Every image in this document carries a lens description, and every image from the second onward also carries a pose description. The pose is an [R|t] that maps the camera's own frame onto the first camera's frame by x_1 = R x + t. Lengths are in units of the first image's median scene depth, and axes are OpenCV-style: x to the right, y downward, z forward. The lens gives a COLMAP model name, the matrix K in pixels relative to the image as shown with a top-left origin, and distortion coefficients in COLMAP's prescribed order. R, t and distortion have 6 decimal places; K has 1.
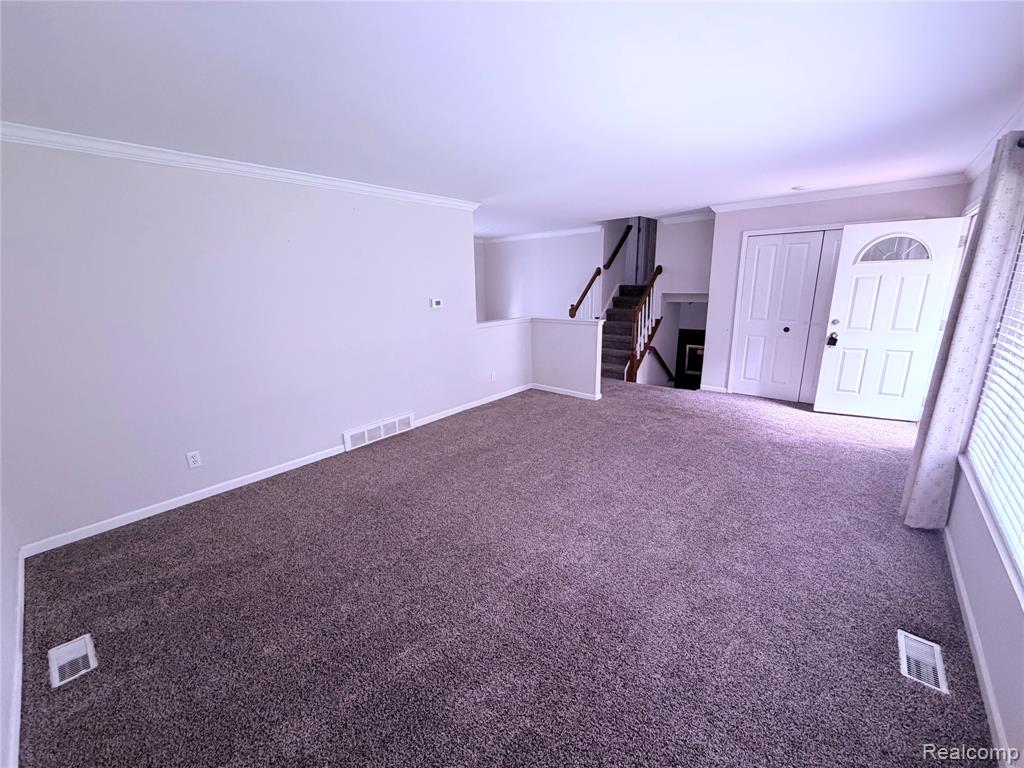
lens RADIAL K [[411.4, 0, 512.2], [0, 411.4, 383.8], [0, 0, 1]] dist [-0.000693, -0.000019]
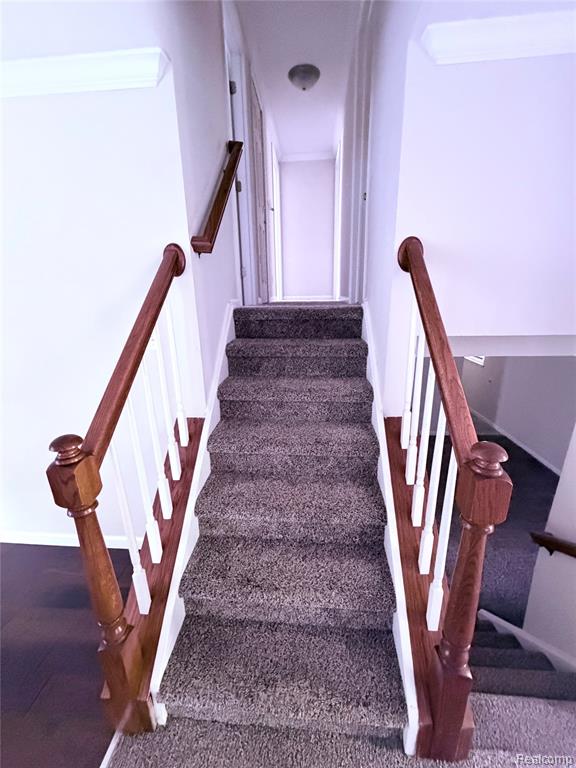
lens RADIAL K [[308.6, 0, 288.3], [0, 308.6, 383.7], [0, 0, 1]] dist [-0.000693, -0.000019]
pose [[0.808364, -0.155984, 0.567642, 0.145150], [0.145248, 0.987293, 0.064459, -0.198223], [-0.570483, 0.030343, 0.820748, 0.802704]]
